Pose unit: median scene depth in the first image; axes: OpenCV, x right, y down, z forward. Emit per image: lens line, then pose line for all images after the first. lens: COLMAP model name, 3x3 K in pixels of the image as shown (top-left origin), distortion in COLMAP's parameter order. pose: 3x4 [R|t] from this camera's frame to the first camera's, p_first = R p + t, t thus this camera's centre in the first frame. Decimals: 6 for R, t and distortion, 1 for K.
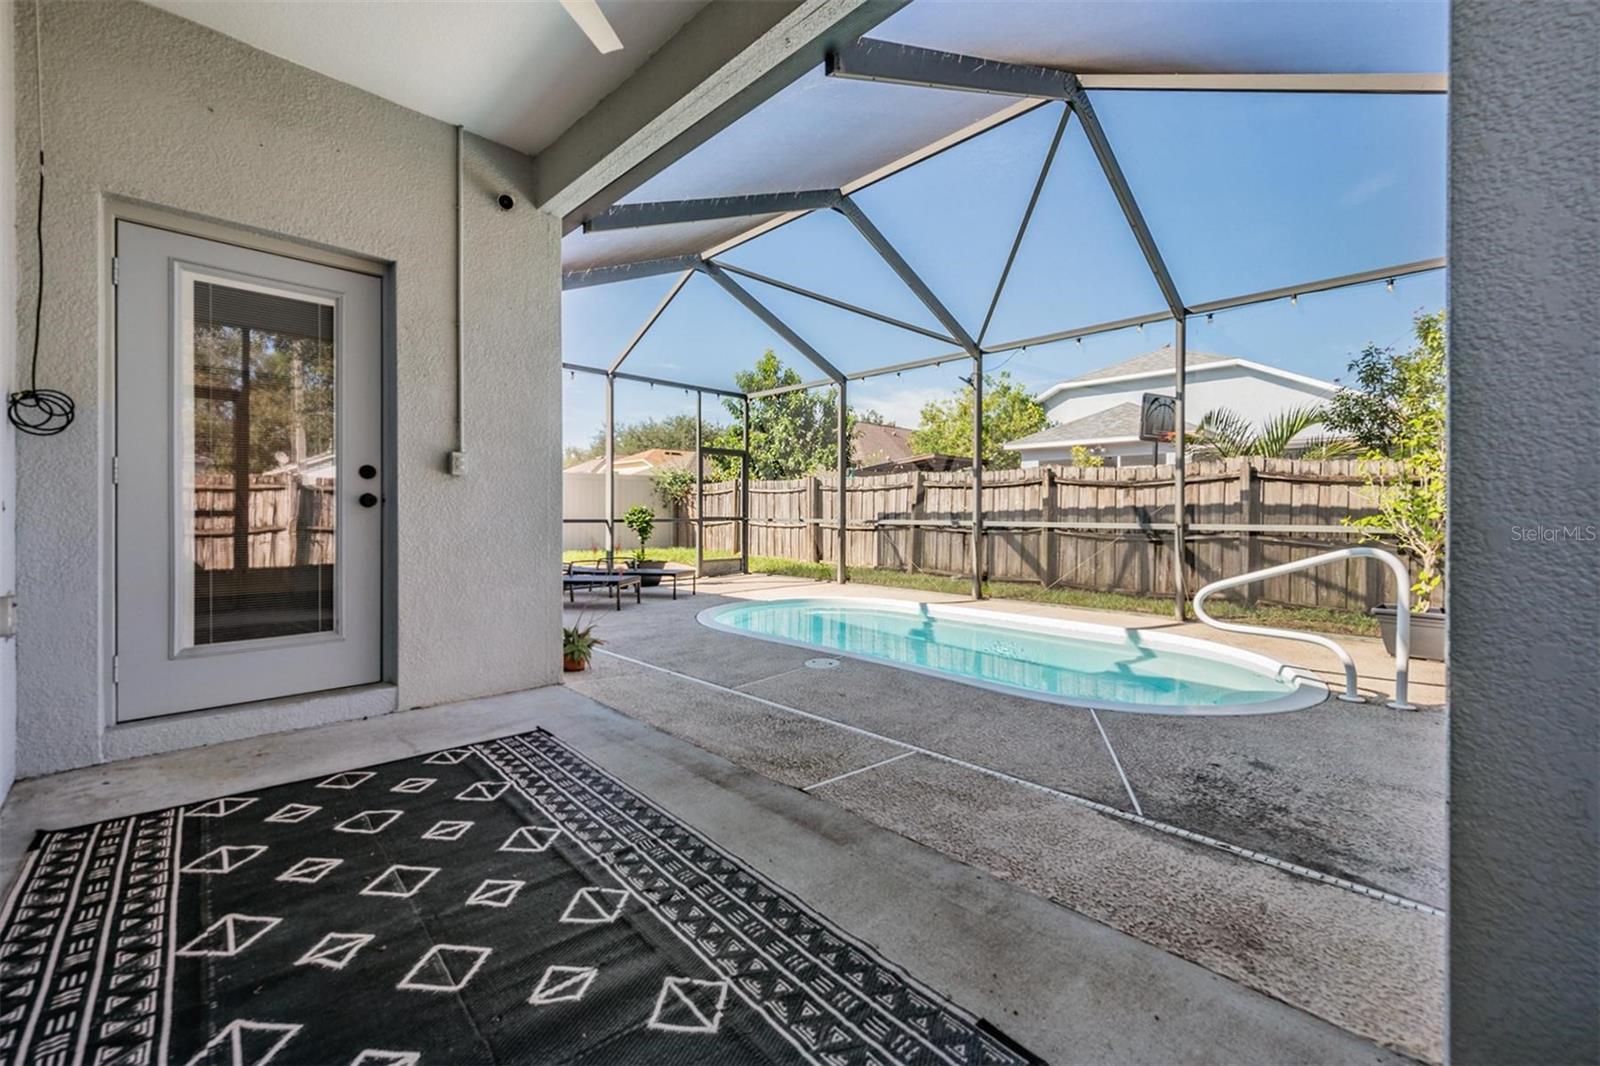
lens RADIAL K [[642.5, 0, 800.0], [0, 642.5, 533.0], [0, 0, 1]] dist [0.008187, -0.000262]
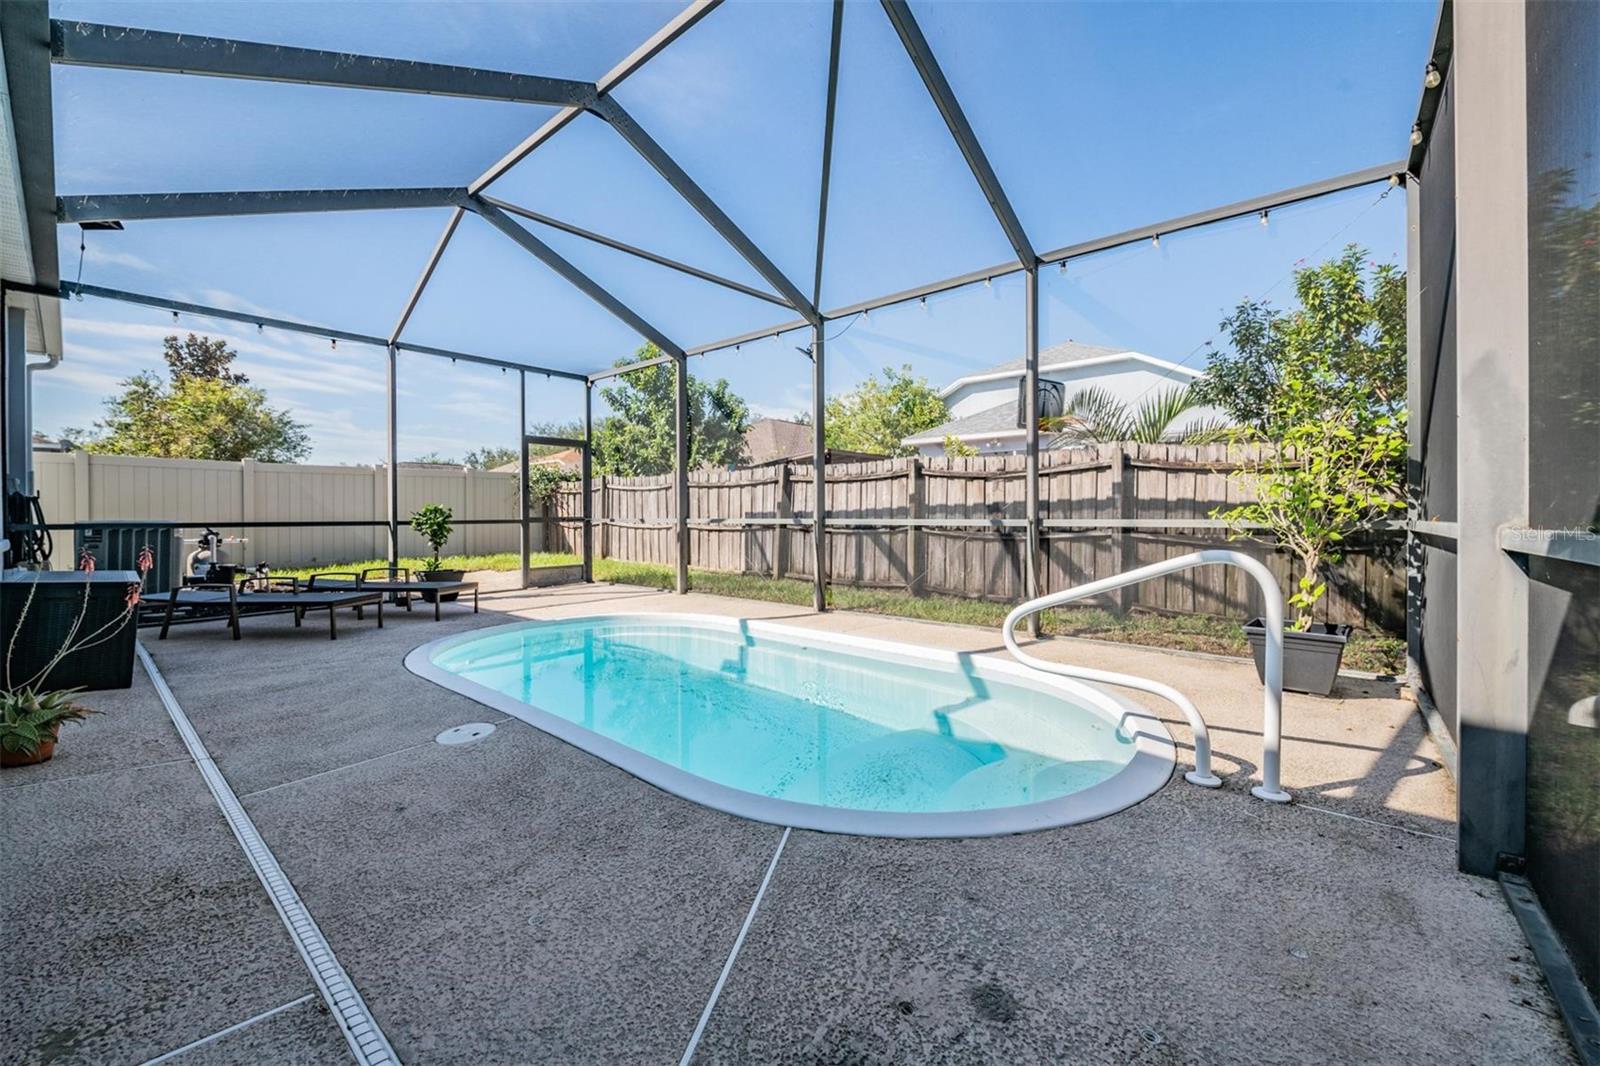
lens RADIAL K [[624.9, 0, 799.3], [0, 624.9, 538.3], [0, 0, 1]] dist [0.000070, -0.000046]
pose [[0.996562, -0.011306, 0.082076, 0.182384], [0.010745, 0.999916, 0.007263, 0.000647], [-0.082152, -0.006357, 0.996600, 0.185433]]
